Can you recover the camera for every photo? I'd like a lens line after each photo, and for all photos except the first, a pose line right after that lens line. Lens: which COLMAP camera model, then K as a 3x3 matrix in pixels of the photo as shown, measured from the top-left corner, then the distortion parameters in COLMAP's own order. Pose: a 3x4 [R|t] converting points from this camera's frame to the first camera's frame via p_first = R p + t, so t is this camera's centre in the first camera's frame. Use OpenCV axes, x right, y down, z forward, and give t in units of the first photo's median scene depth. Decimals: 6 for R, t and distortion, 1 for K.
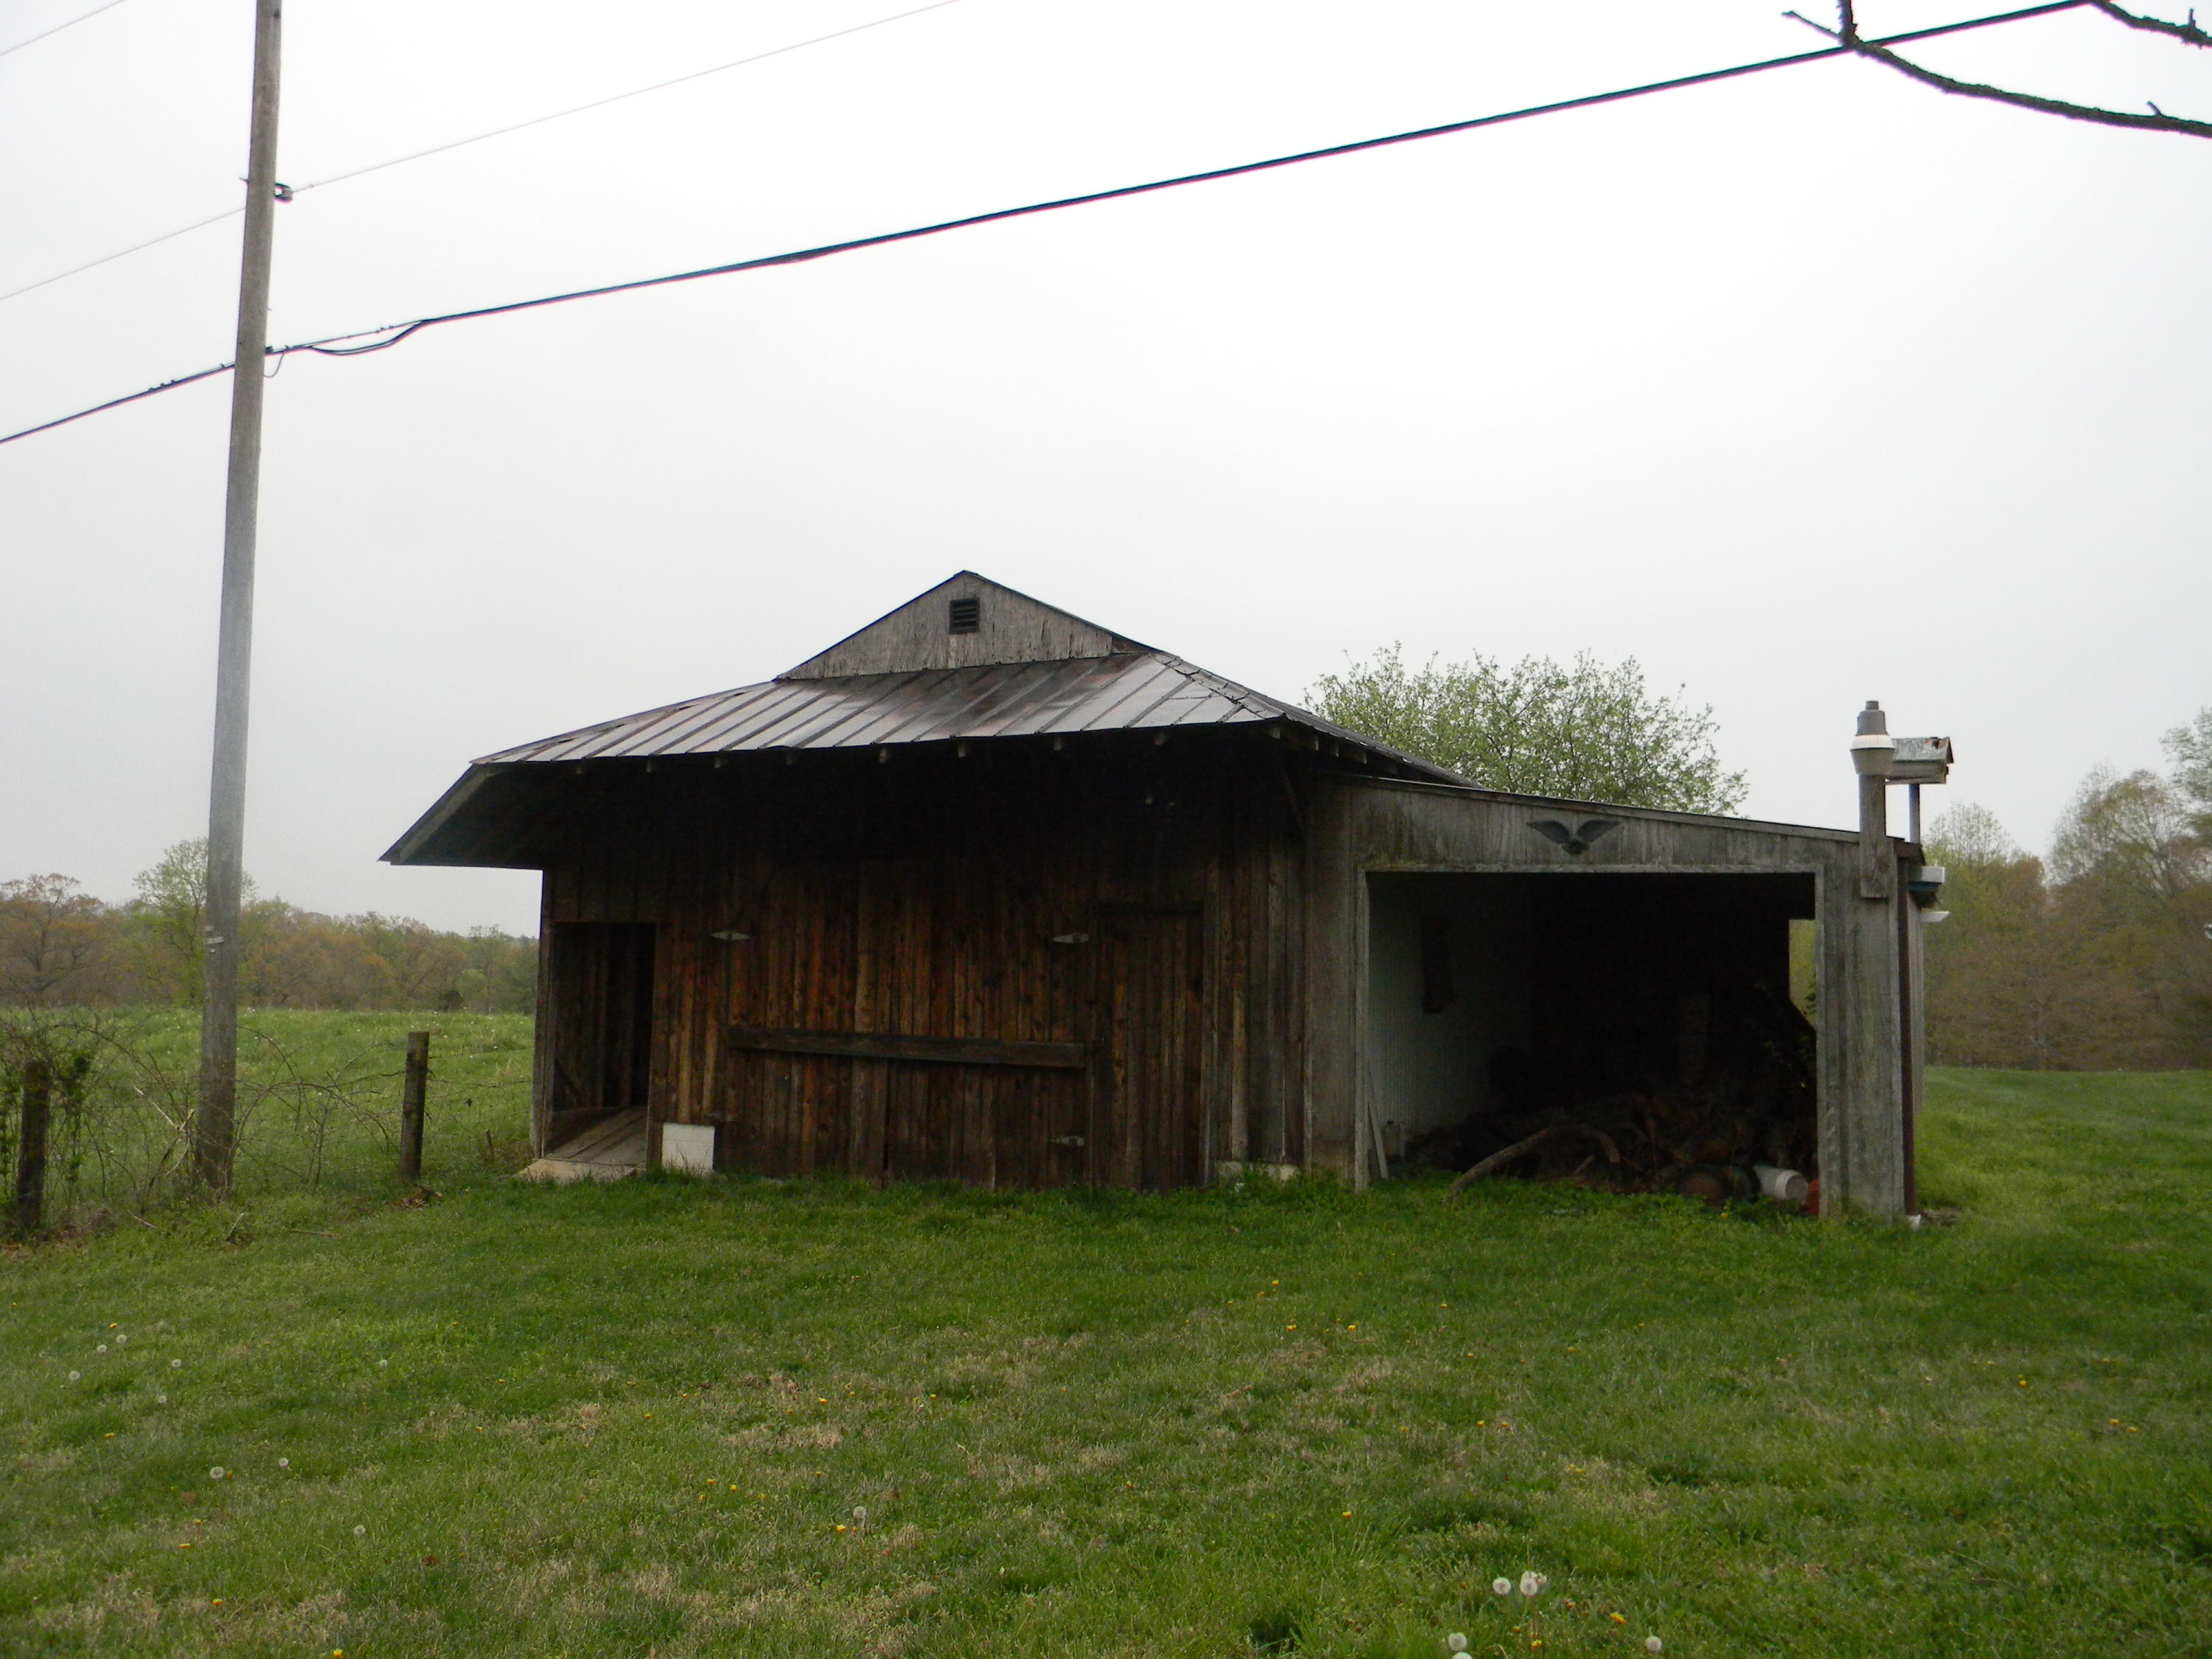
lens RADIAL K [[1801.7, 0, 1103.4], [0, 1801.7, 831.1], [0, 0, 1]] dist [0.001113, 0.000247]
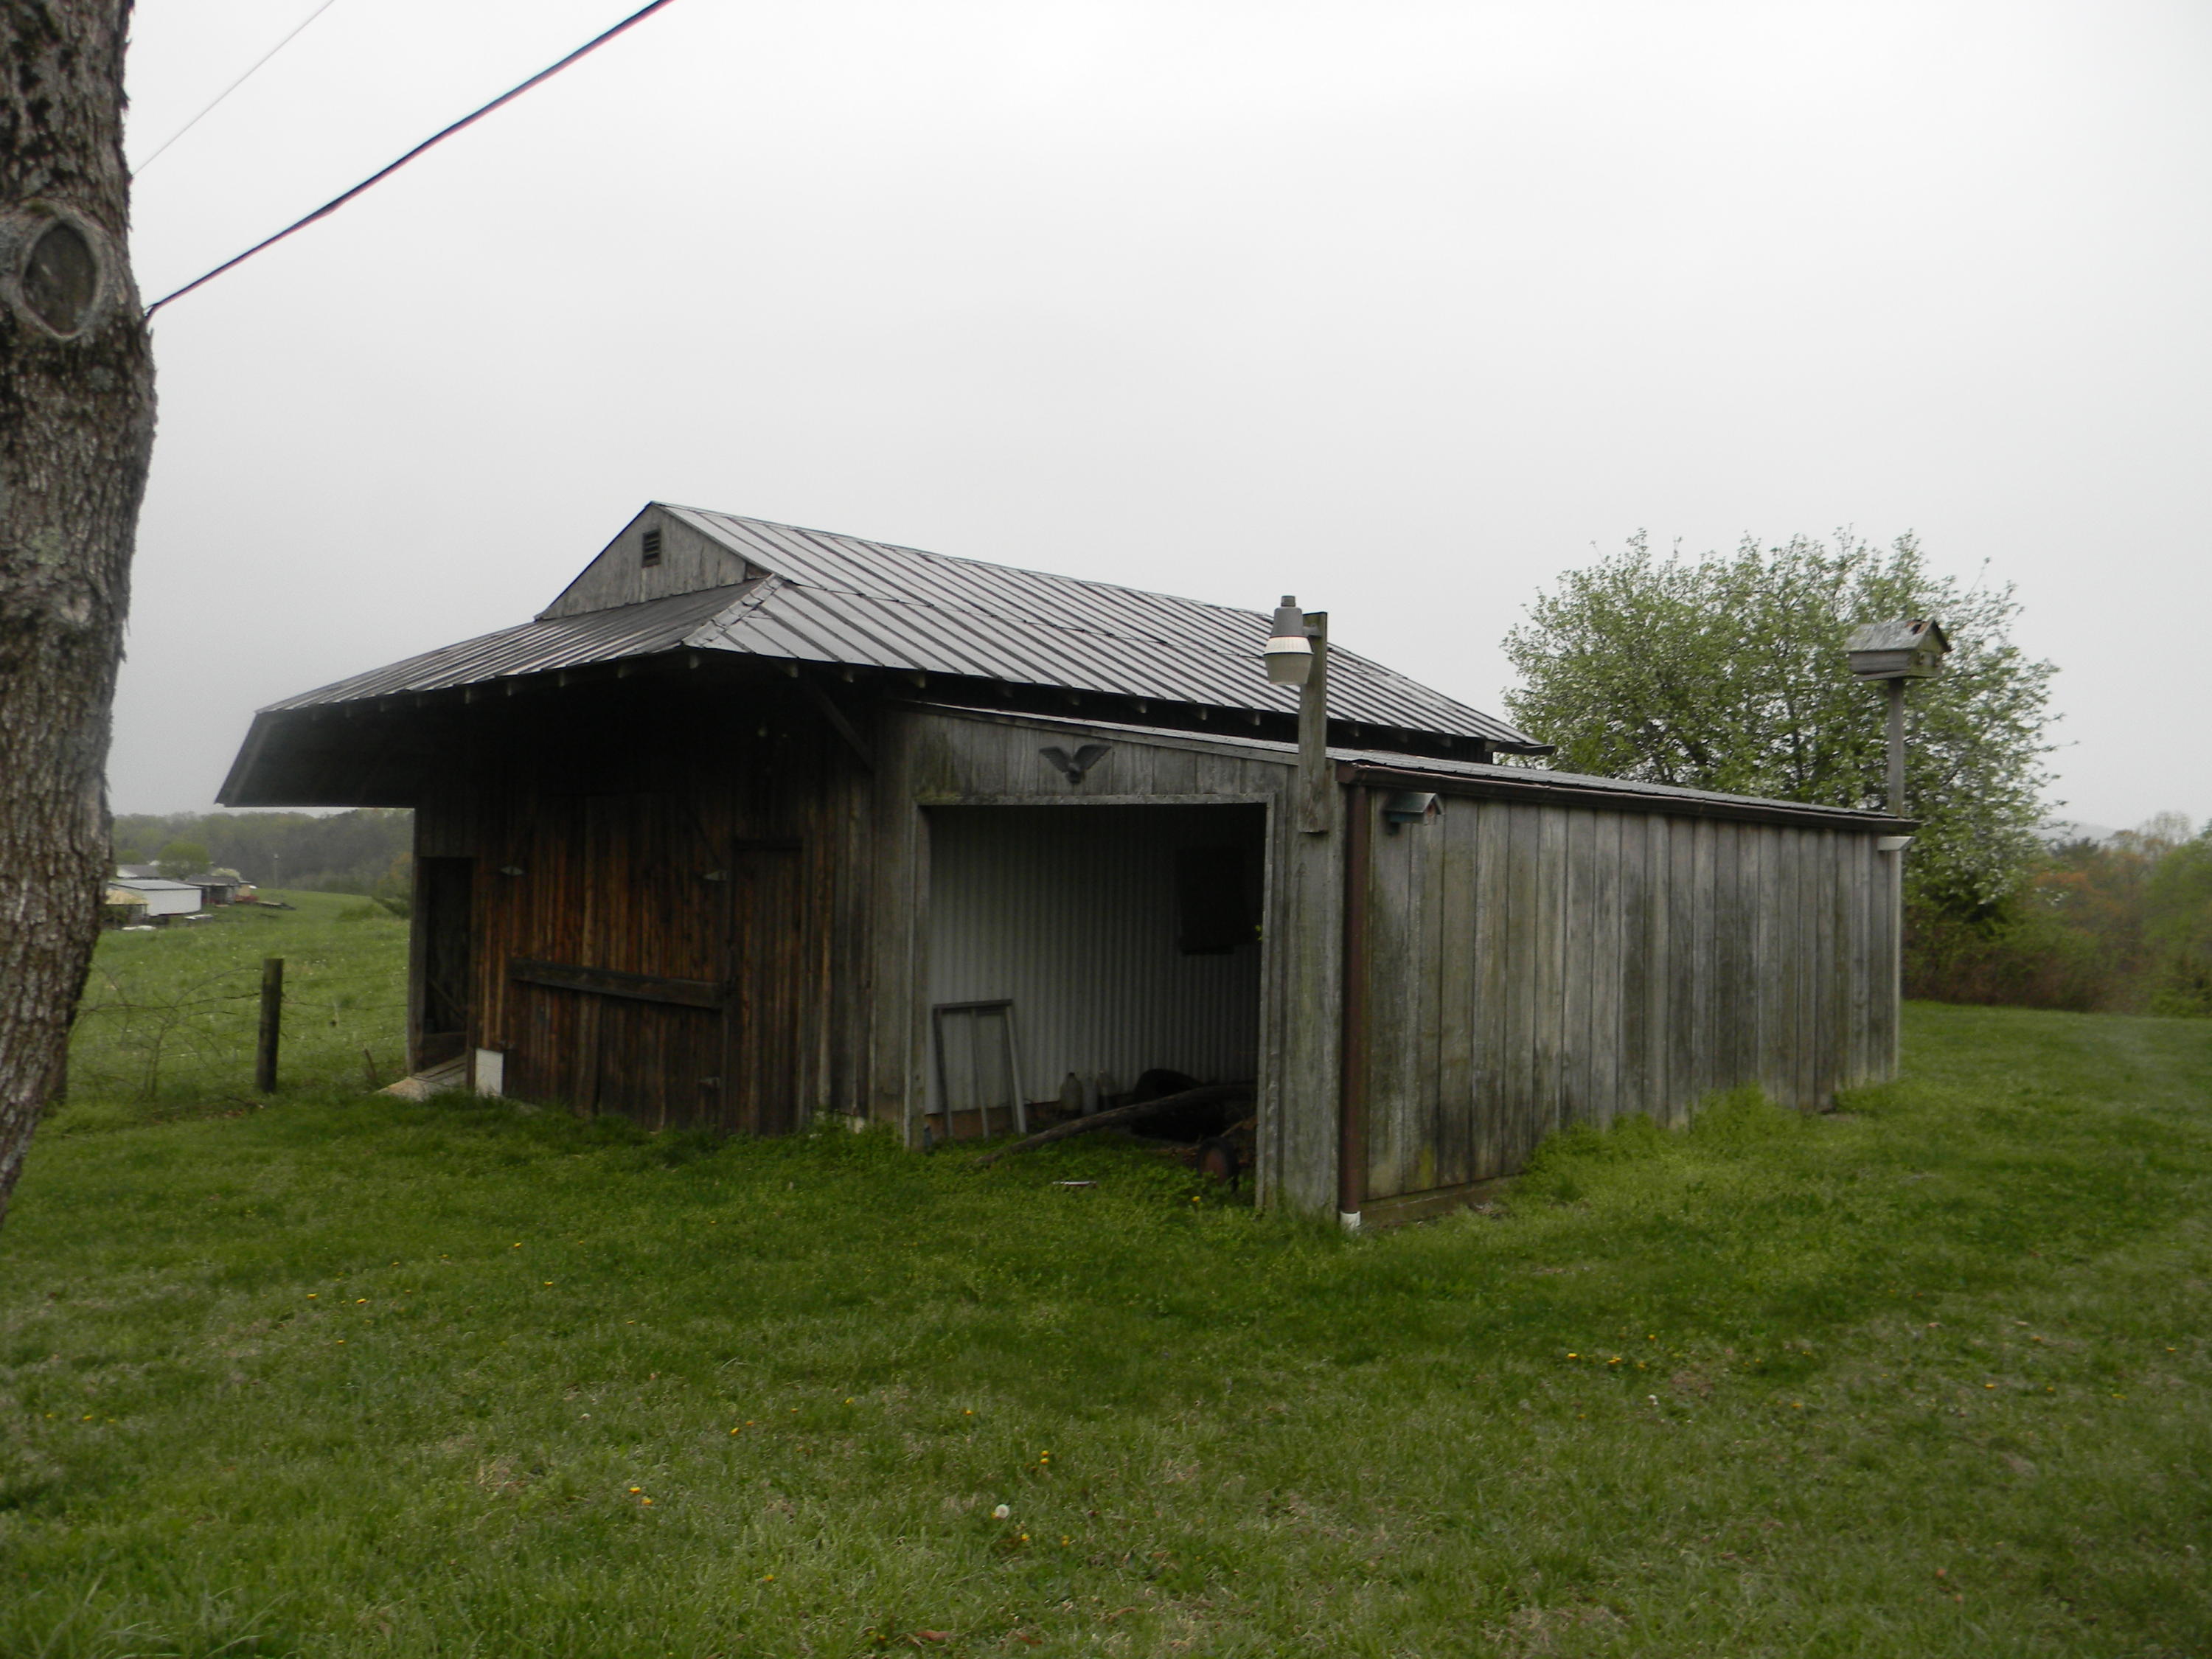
lens RADIAL K [[1801.7, 0, 1105.3], [0, 1801.7, 821.8], [0, 0, 1]] dist [0.001113, 0.000247]
pose [[0.947431, -0.010228, -0.319797, 0.517461], [0.023863, 0.998964, 0.038748, -0.002344], [0.319070, -0.044342, 0.946693, 0.153760]]
